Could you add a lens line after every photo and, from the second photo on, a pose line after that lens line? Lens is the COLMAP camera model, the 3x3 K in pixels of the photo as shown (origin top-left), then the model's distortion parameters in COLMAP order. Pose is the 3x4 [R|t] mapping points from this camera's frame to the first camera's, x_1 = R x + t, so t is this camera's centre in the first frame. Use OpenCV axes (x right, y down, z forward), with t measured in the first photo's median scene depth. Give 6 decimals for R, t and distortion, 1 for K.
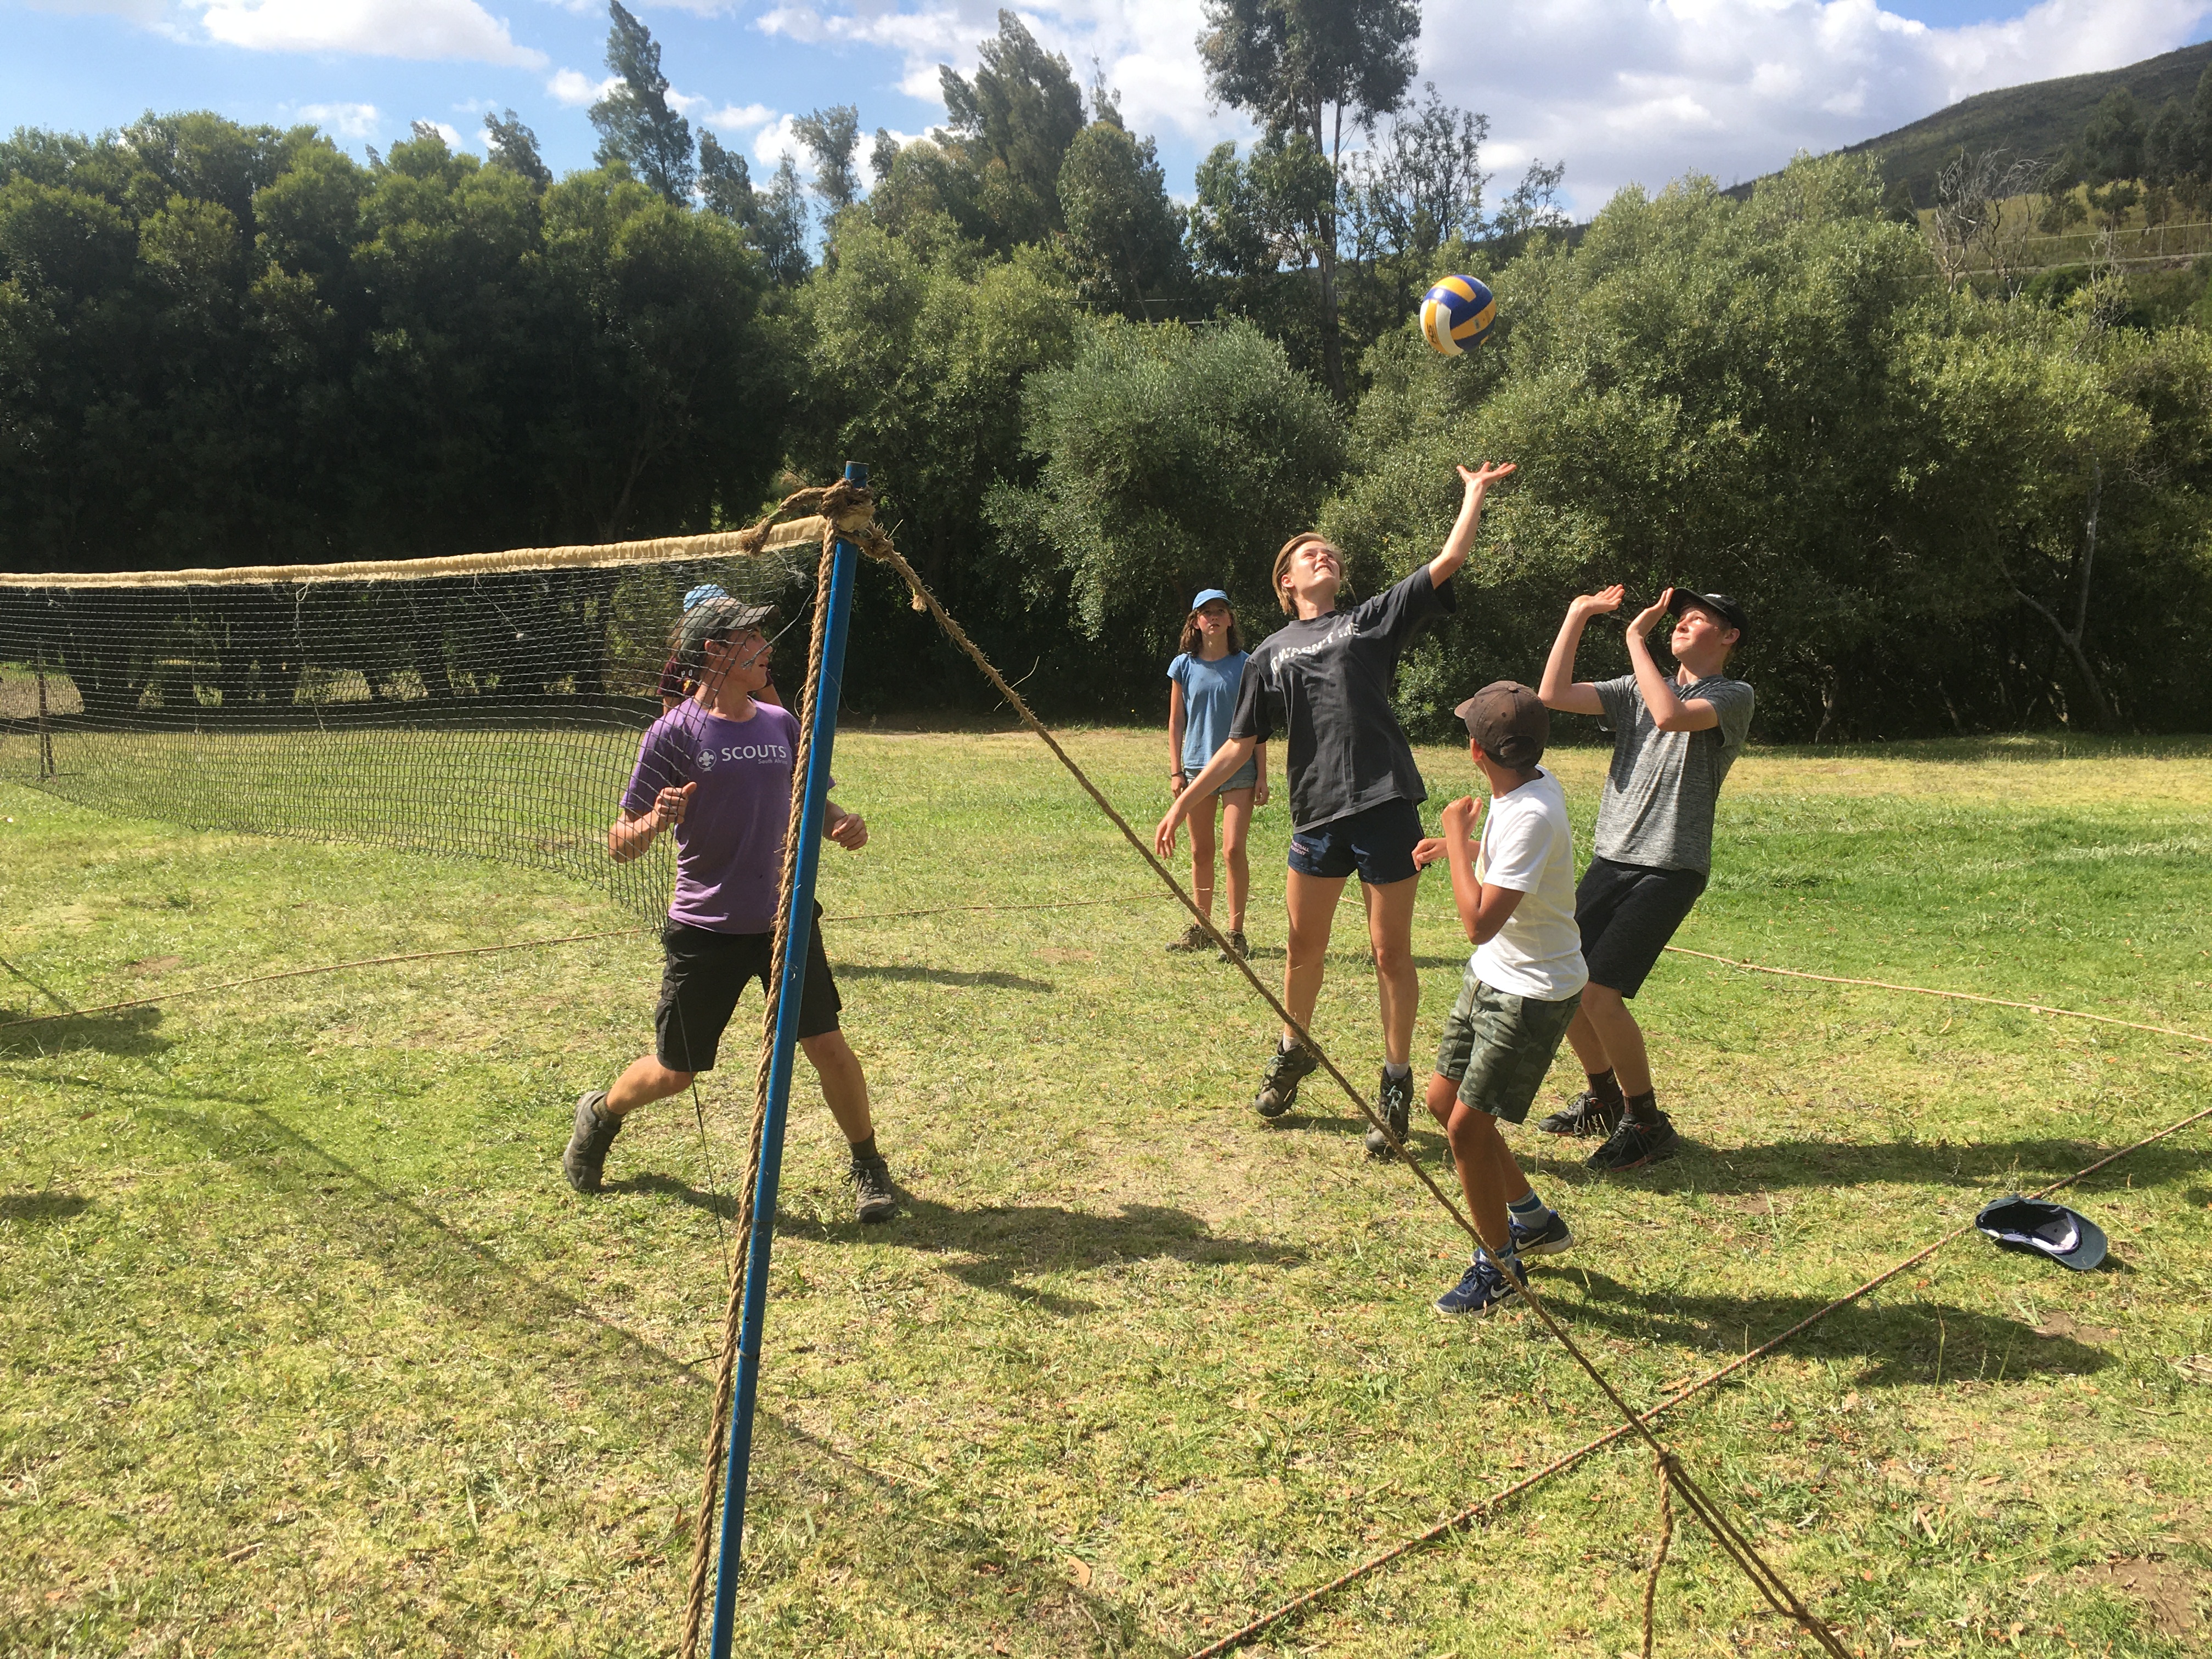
lens RADIAL K [[1845.6, 0, 1106.0], [0, 1845.6, 829.5], [0, 0, 1]] dist [0.079709, -0.098114]
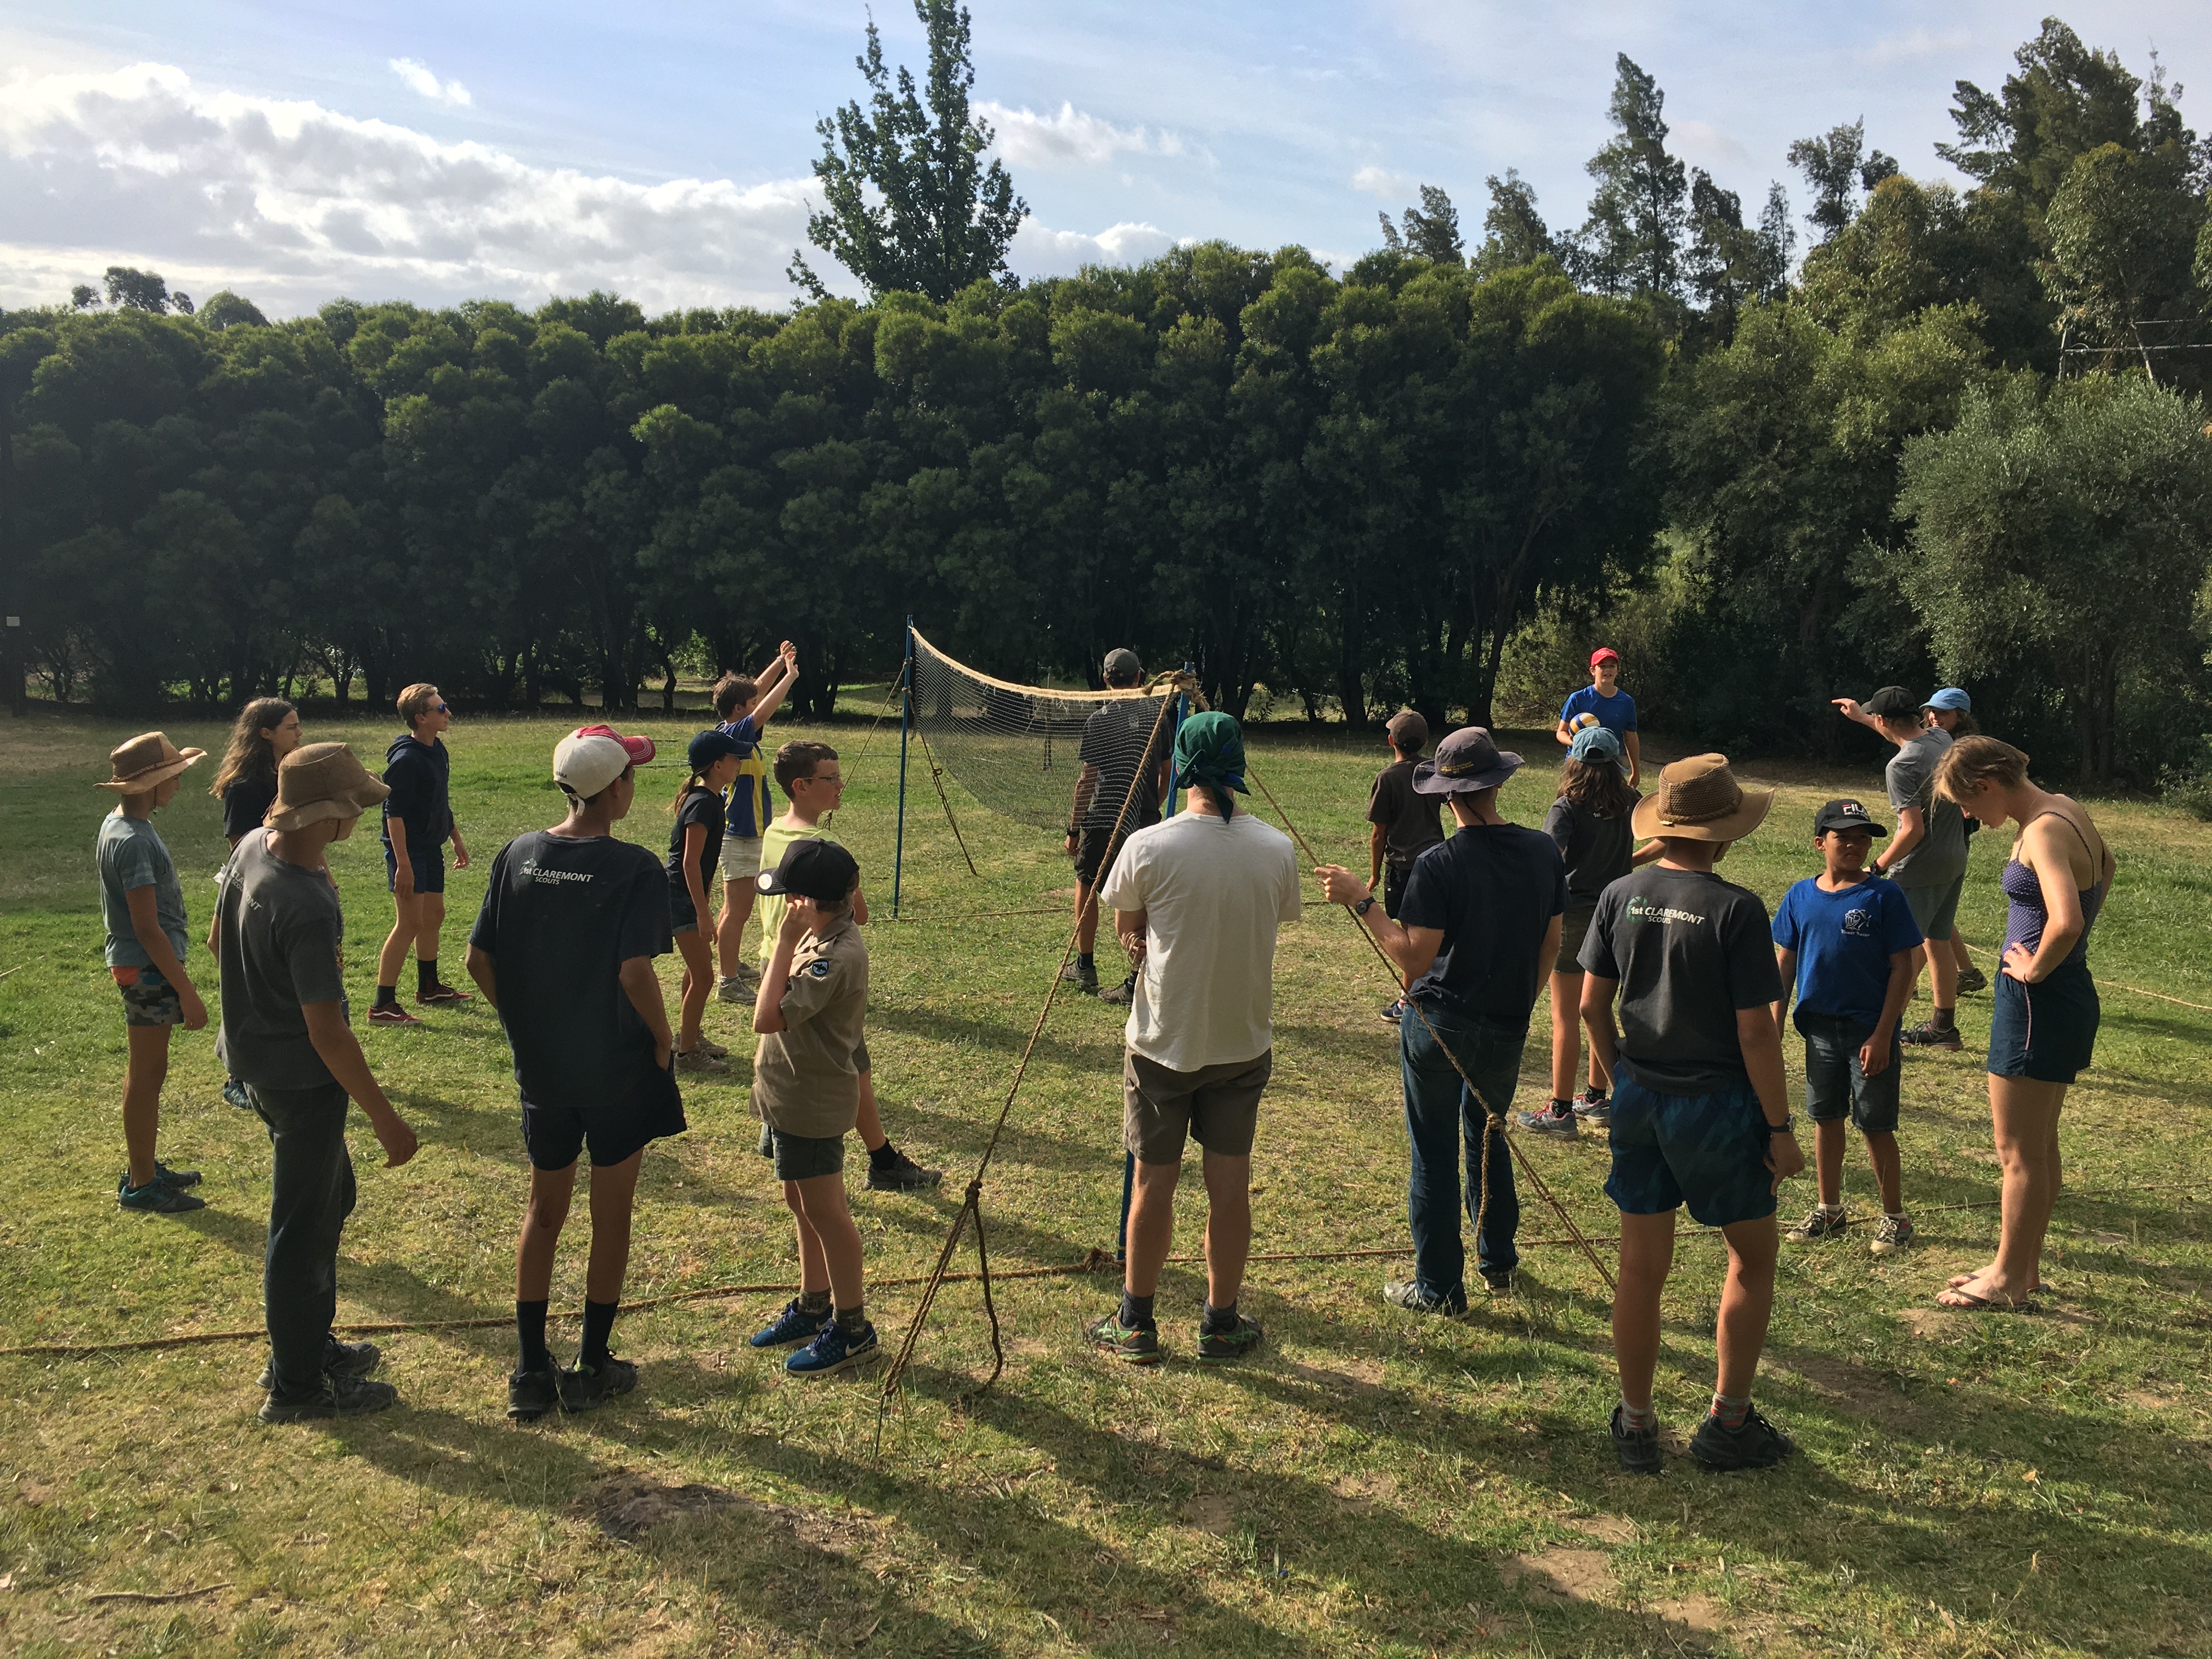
lens RADIAL K [[1845.6, 0, 1106.0], [0, 1845.6, 829.5], [0, 0, 1]] dist [0.079709, -0.098114]
pose [[0.874373, 0.080636, -0.478507, 0.070735], [-0.089127, 0.996008, 0.004983, 0.001961], [0.476998, 0.038291, 0.878070, -0.089853]]
